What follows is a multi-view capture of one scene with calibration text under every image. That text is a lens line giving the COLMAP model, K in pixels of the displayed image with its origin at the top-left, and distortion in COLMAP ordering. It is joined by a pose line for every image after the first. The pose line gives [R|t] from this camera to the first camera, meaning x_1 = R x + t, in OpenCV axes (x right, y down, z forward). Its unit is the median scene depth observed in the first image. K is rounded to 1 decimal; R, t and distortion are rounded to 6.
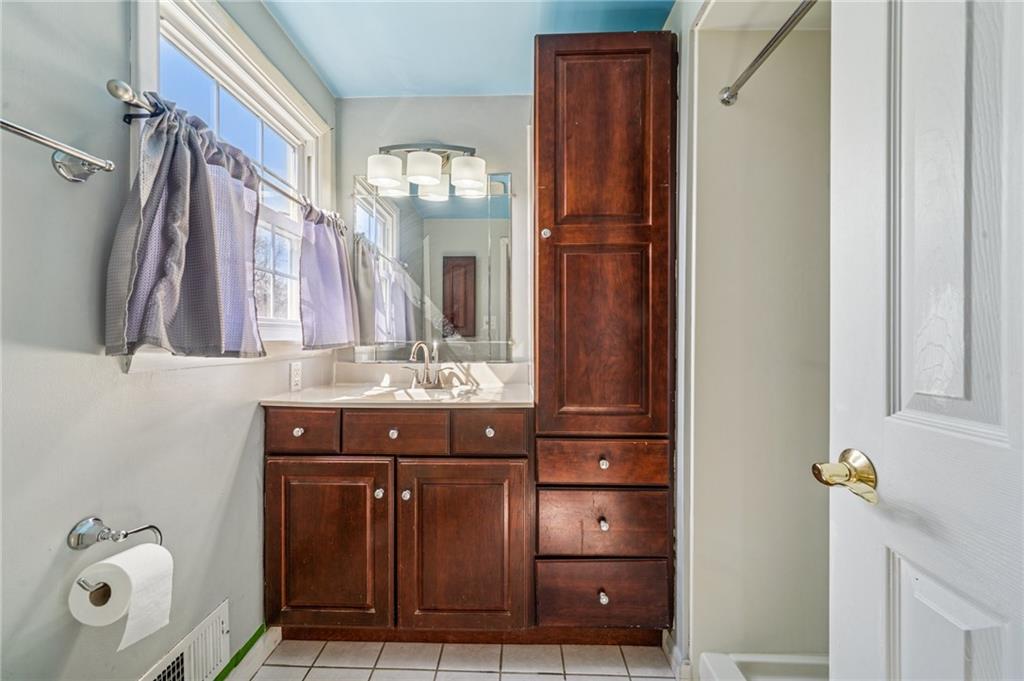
lens RADIAL K [[361.1, 0, 509.6], [0, 361.1, 338.3], [0, 0, 1]] dist [0.001161, 0.000239]
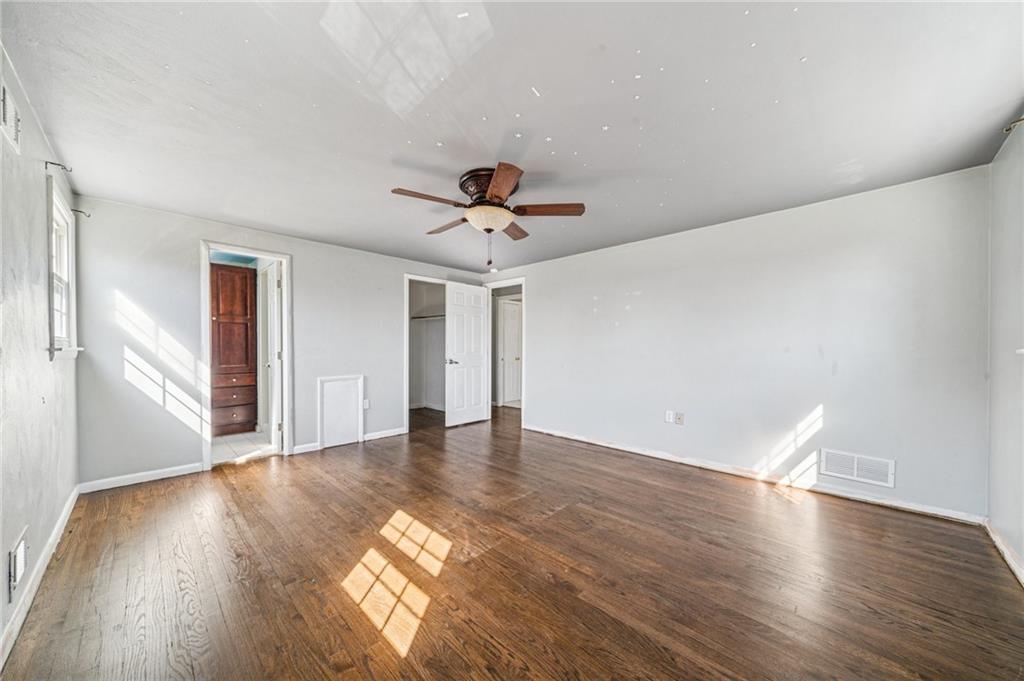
lens RADIAL K [[361.1, 0, 508.4], [0, 361.1, 350.8], [0, 0, 1]] dist [0.001161, 0.000239]
pose [[0.689922, -0.013206, 0.723764, -0.489776], [0.008322, 0.999912, 0.010311, 0.020504], [-0.723836, -0.001091, 0.689971, -3.621216]]
